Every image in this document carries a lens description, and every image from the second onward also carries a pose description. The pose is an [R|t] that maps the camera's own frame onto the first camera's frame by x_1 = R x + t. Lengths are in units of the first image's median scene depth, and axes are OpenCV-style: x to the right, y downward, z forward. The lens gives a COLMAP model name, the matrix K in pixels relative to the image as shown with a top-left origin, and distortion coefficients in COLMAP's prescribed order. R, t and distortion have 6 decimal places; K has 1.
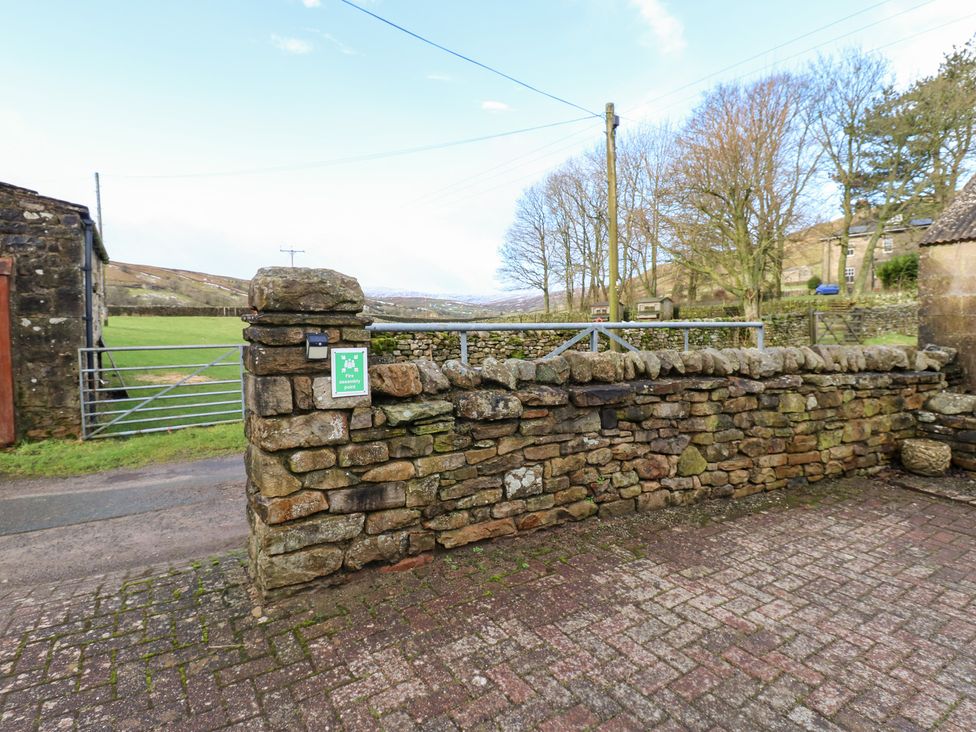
lens RADIAL K [[524.8, 0, 490.5], [0, 524.8, 353.3], [0, 0, 1]] dist [0.001416, -0.014253]
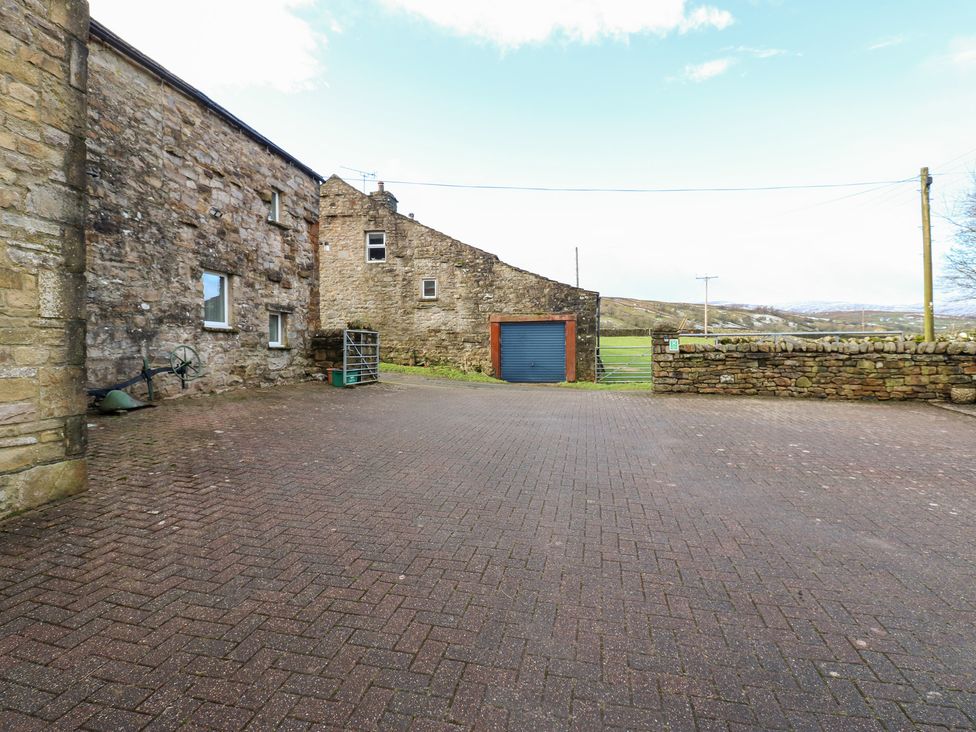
lens RADIAL K [[524.8, 0, 490.5], [0, 524.8, 353.3], [0, 0, 1]] dist [0.001416, -0.014253]
pose [[0.722405, 0.006552, -0.691439, 1.160140], [-0.032201, 0.999189, -0.024175, 0.182955], [0.690720, 0.039730, 0.722030, -2.253869]]
